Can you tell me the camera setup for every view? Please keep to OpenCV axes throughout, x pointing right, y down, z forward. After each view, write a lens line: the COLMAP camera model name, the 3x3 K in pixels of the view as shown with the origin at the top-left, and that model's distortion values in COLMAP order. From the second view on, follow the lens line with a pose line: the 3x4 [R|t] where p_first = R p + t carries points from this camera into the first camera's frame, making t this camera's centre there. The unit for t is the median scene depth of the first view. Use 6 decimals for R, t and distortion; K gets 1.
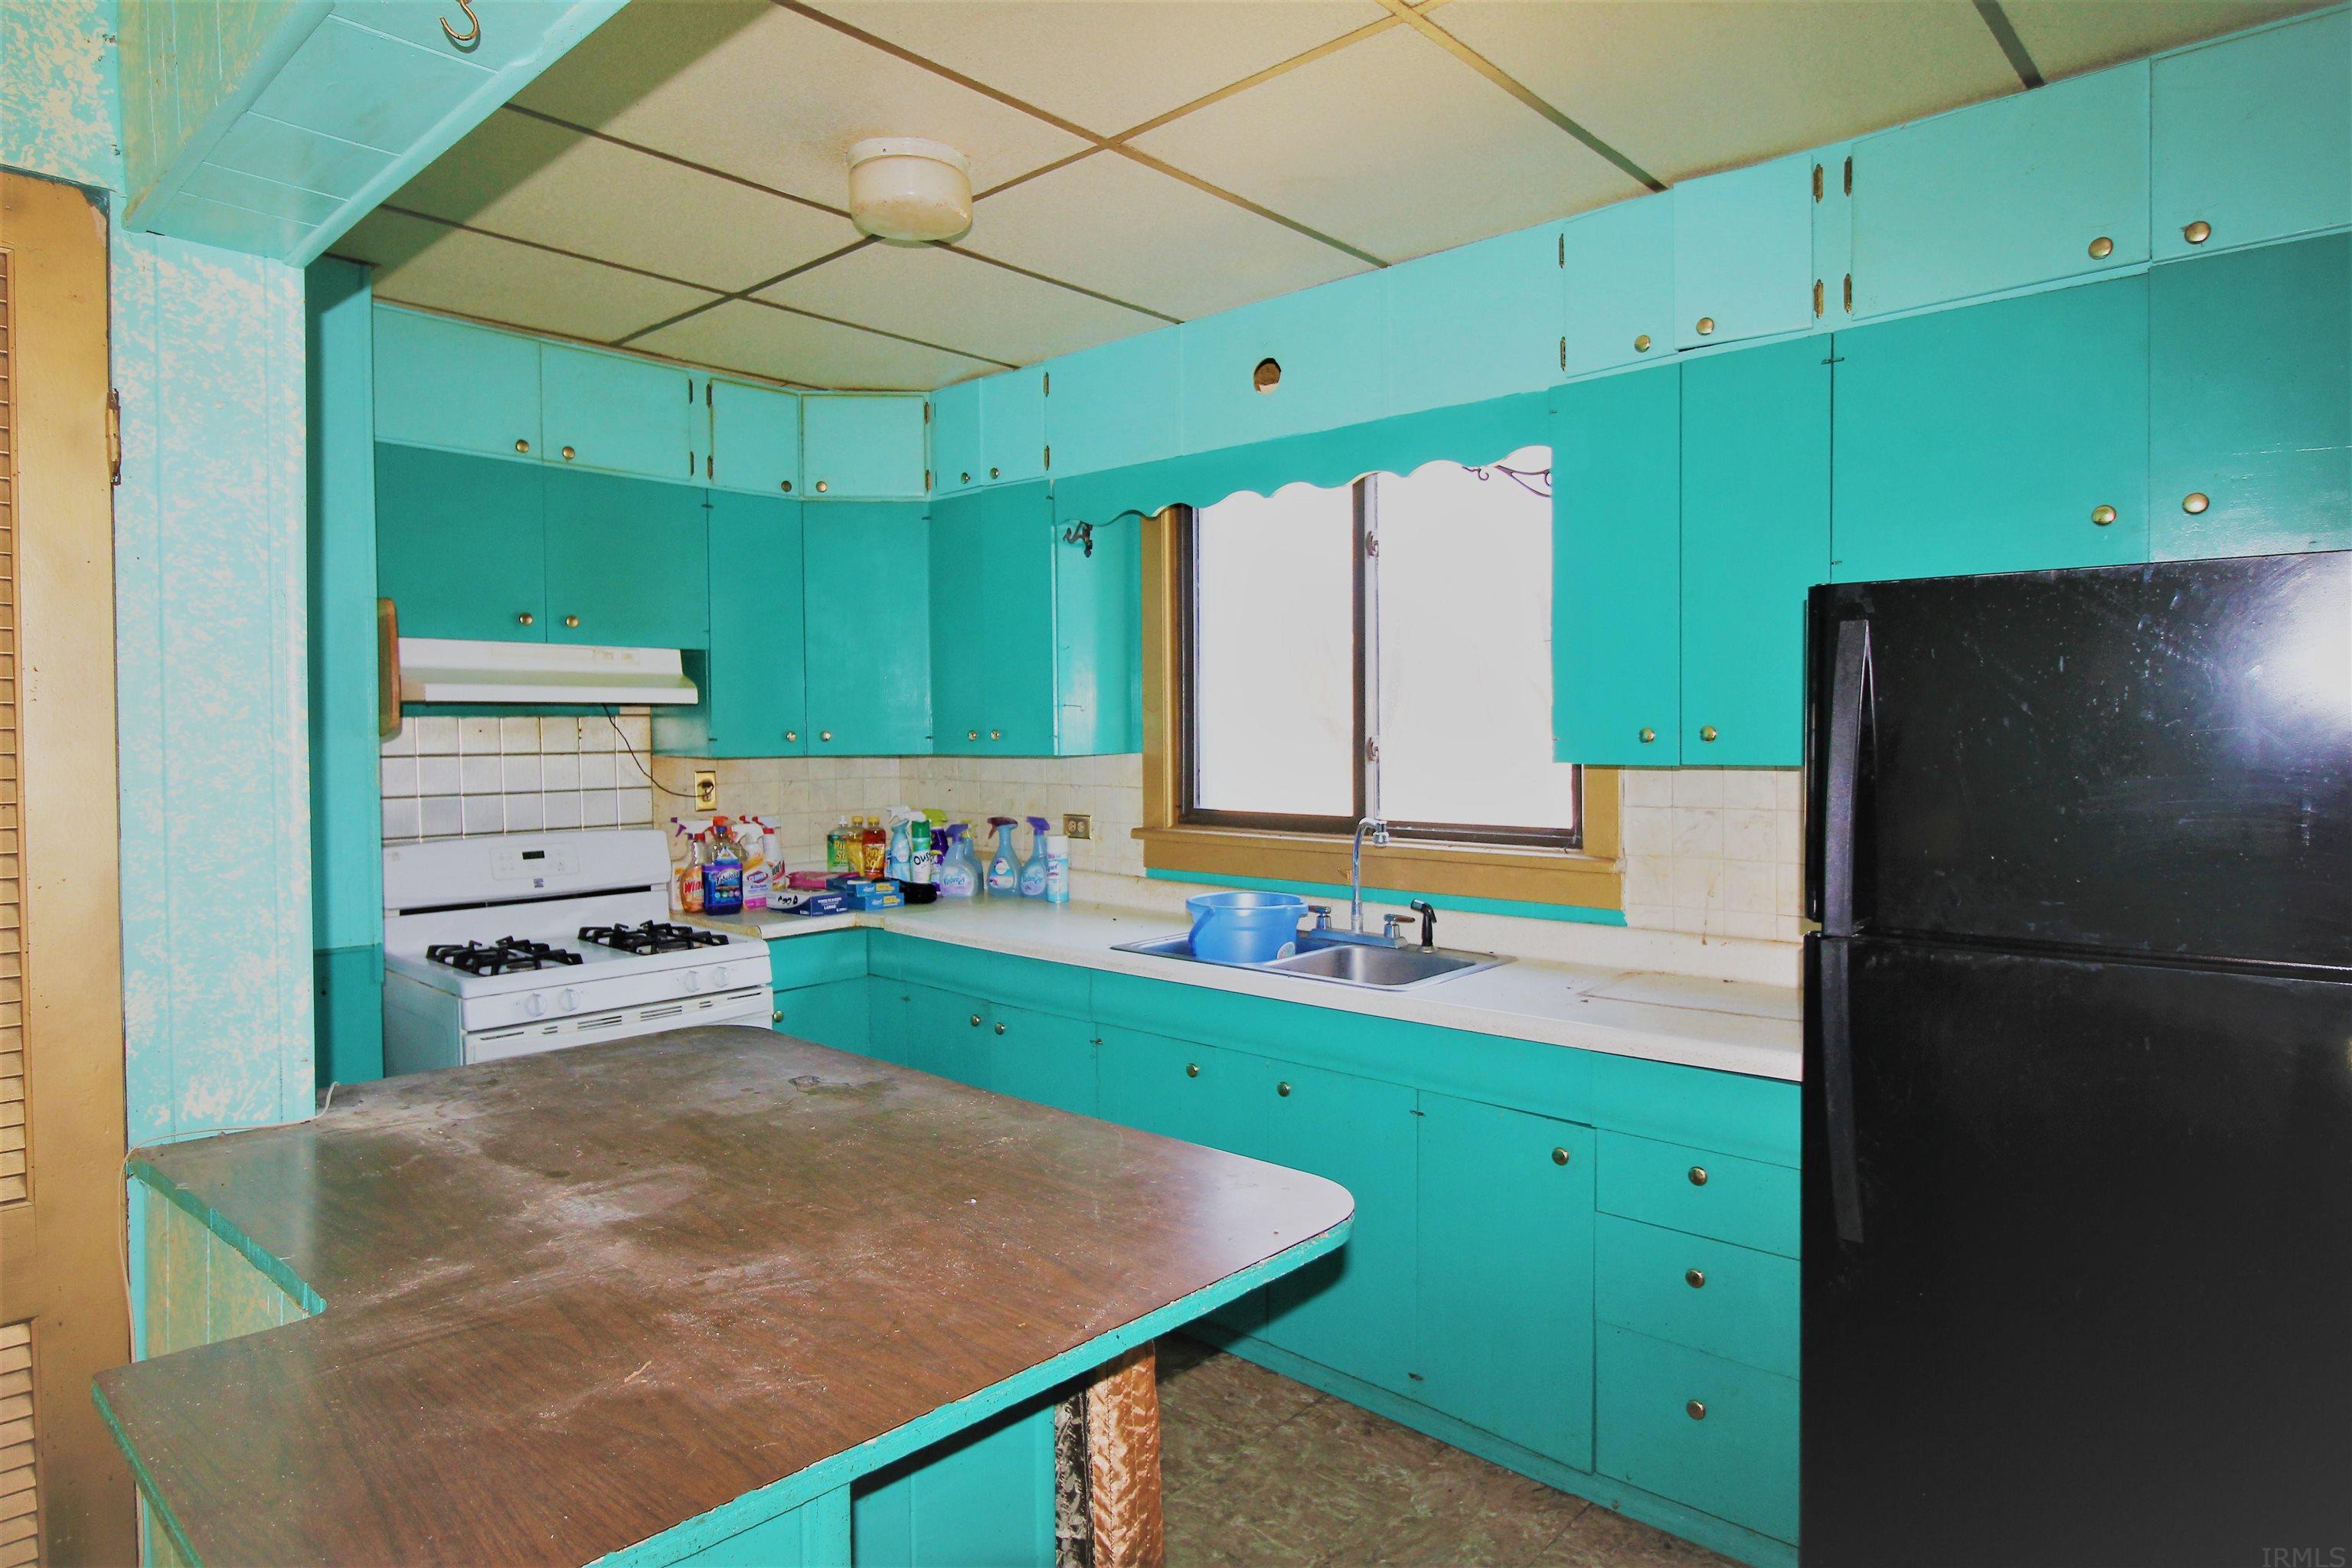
lens RADIAL K [[1372.8, 0, 1174.9], [0, 1372.8, 782.8], [0, 0, 1]] dist [-0.009453, -0.007879]
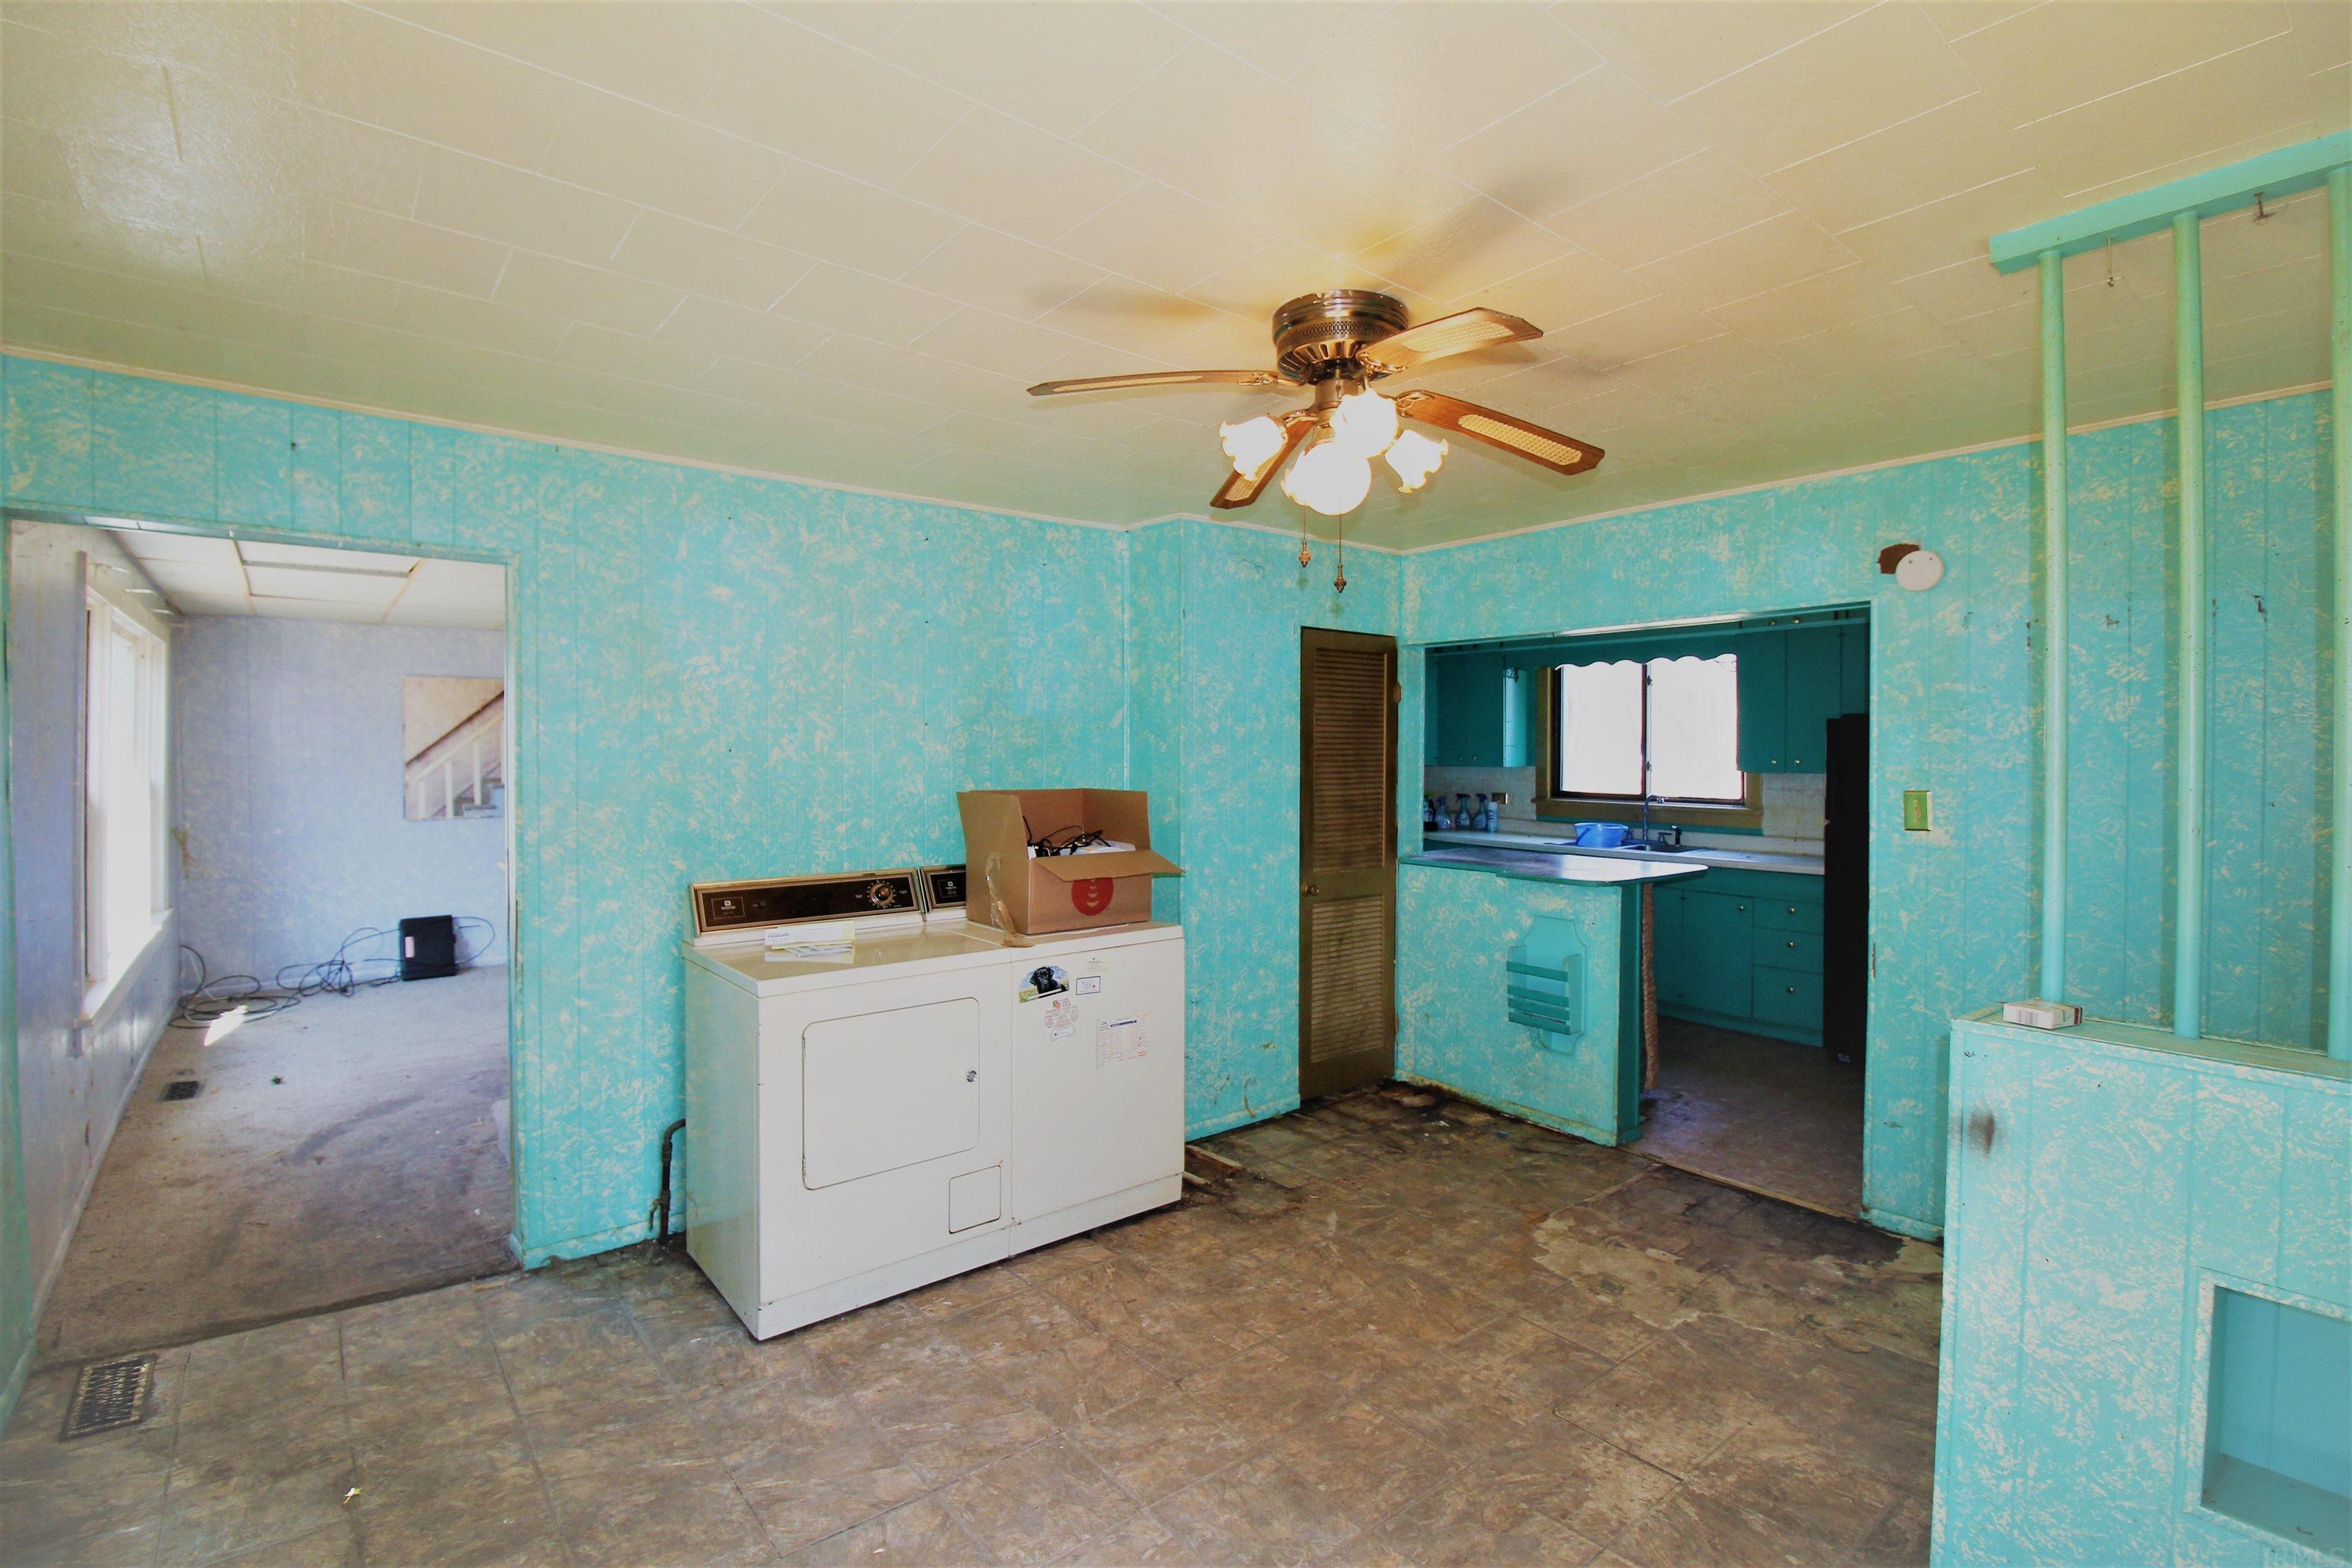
lens RADIAL K [[1099.1, 0, 1159.4], [0, 1099.1, 761.2], [0, 0, 1]] dist [-0.012816, -0.009471]
pose [[0.990534, 0.009410, -0.136945, -0.464123], [-0.012101, 0.999749, -0.018836, 0.014381], [0.136734, 0.020315, 0.990400, -1.073288]]
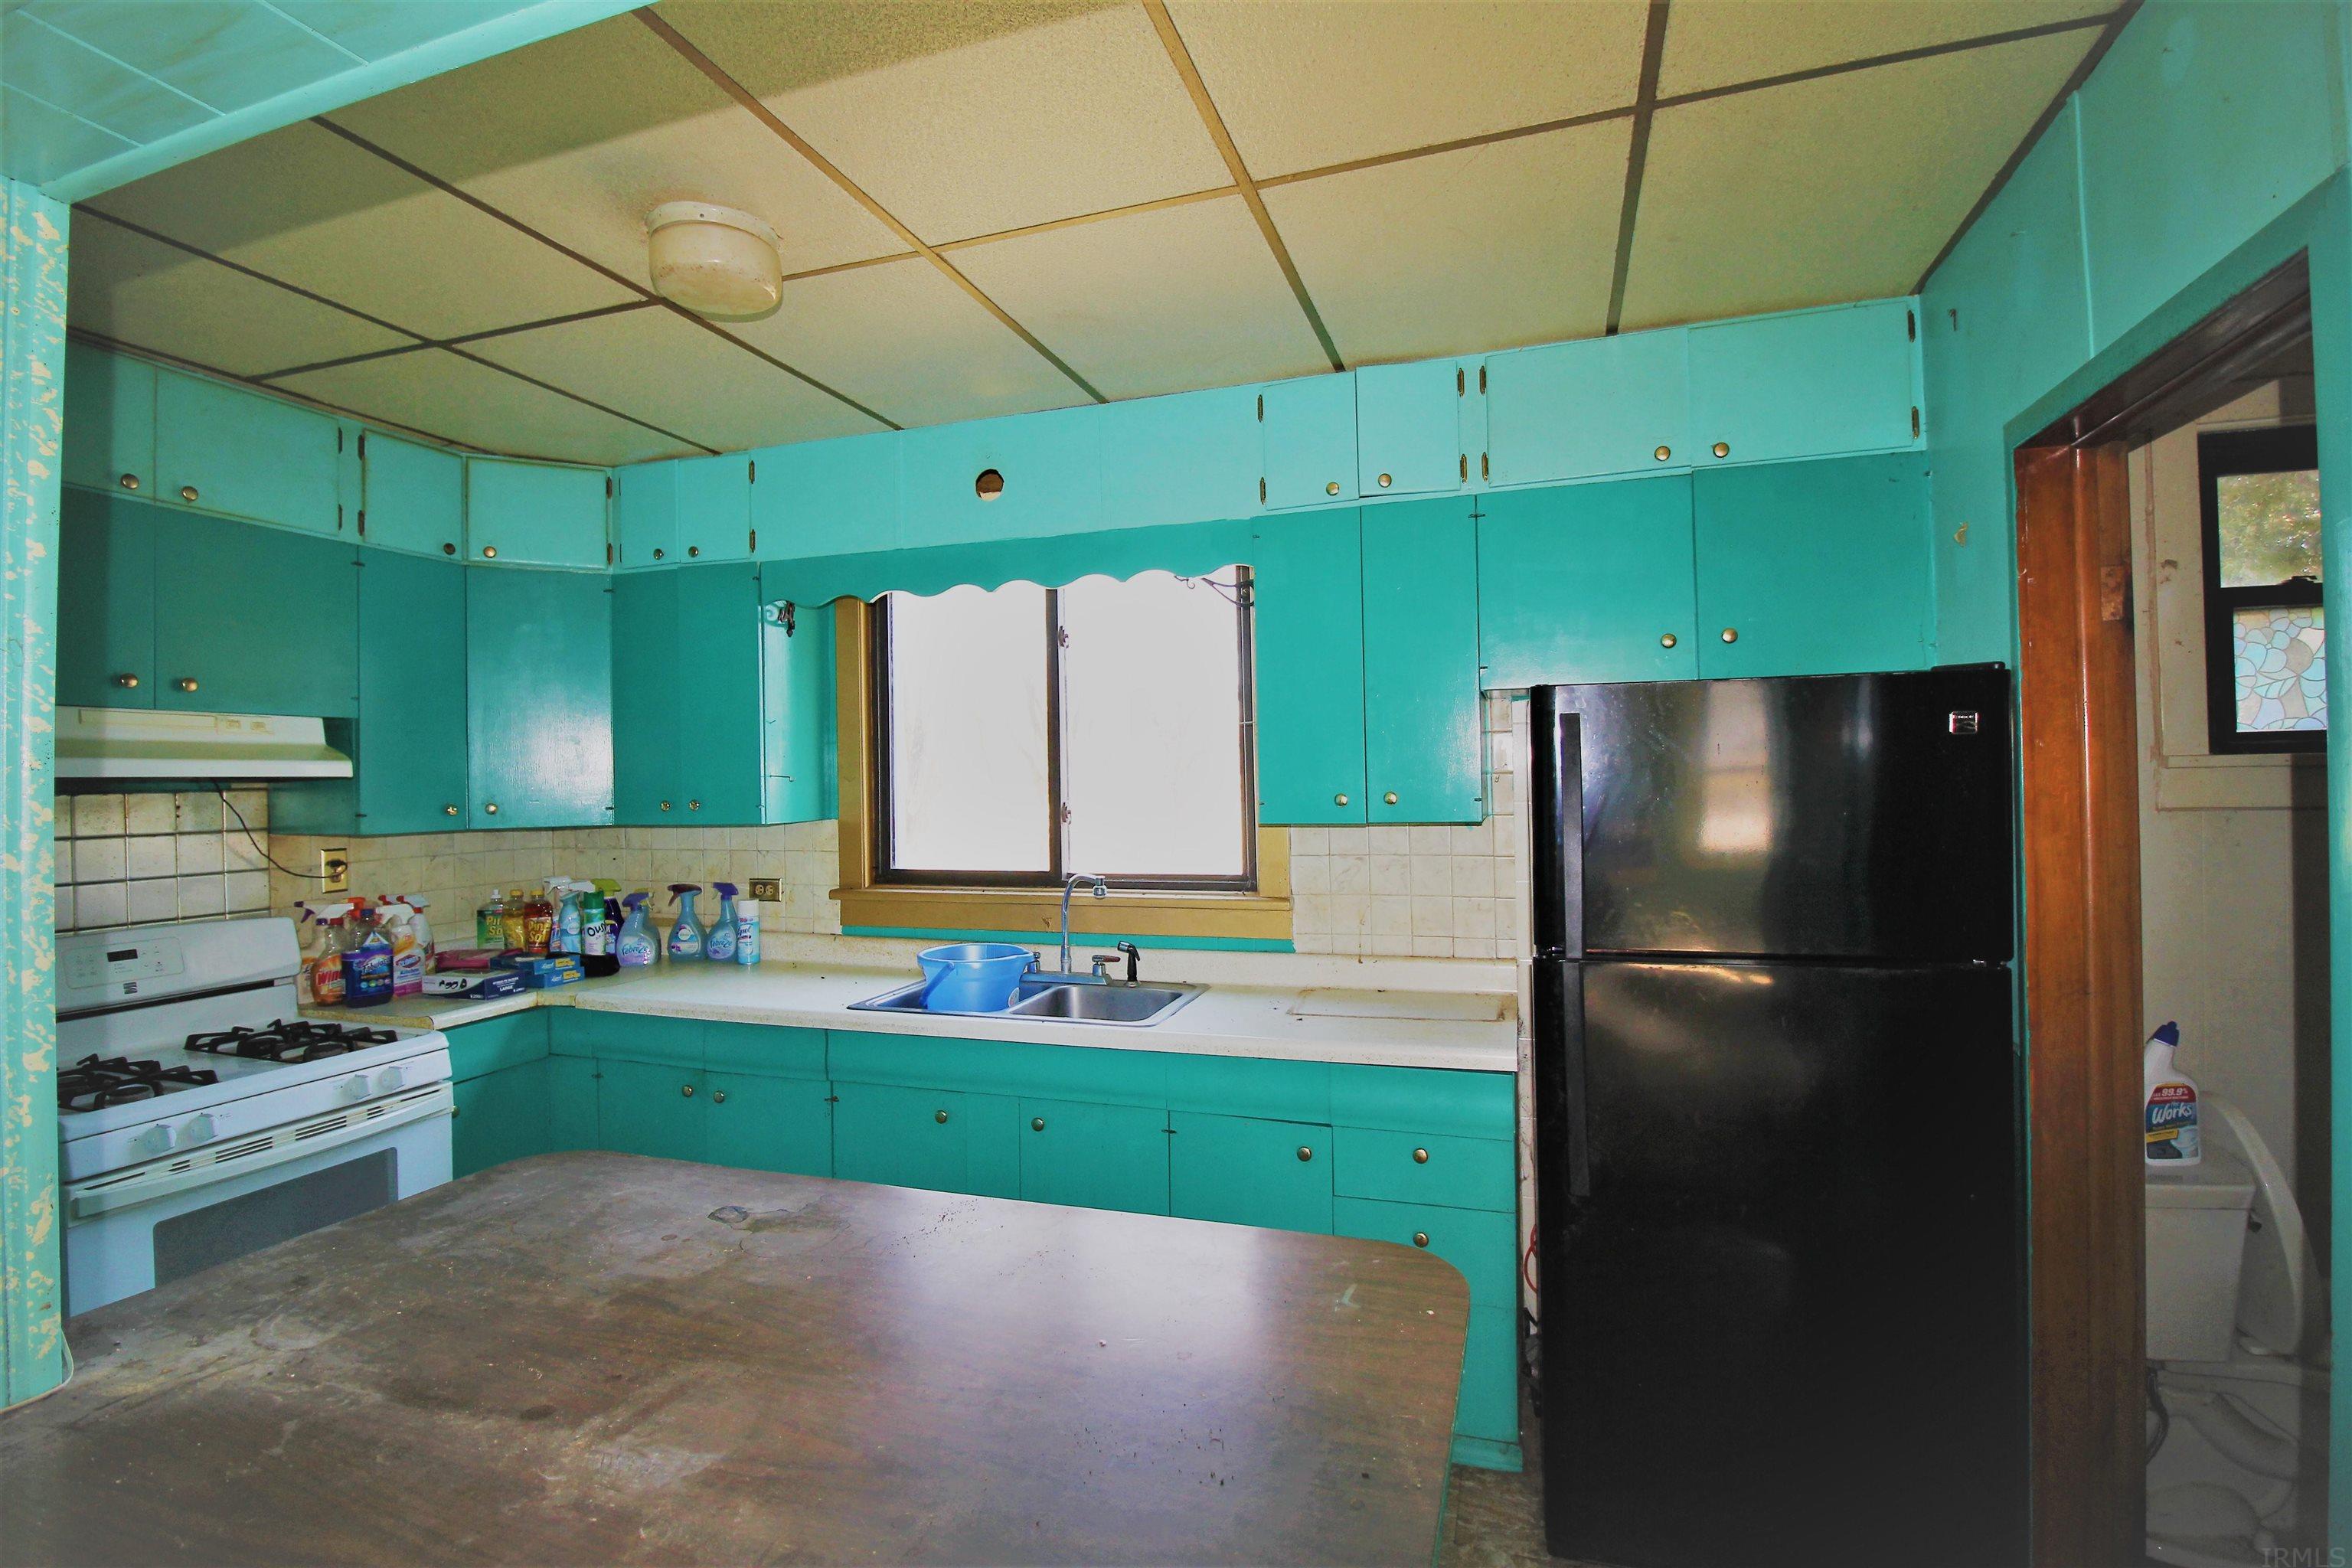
lens RADIAL K [[1099.1, 0, 1175.3], [0, 1099.1, 771.7], [0, 0, 1]] dist [-0.012816, -0.009471]
pose [[0.909108, -0.005884, 0.416520, -0.164470], [0.026852, 0.998648, -0.044501, -0.015674], [-0.415695, 0.051640, 0.908037, 0.122876]]
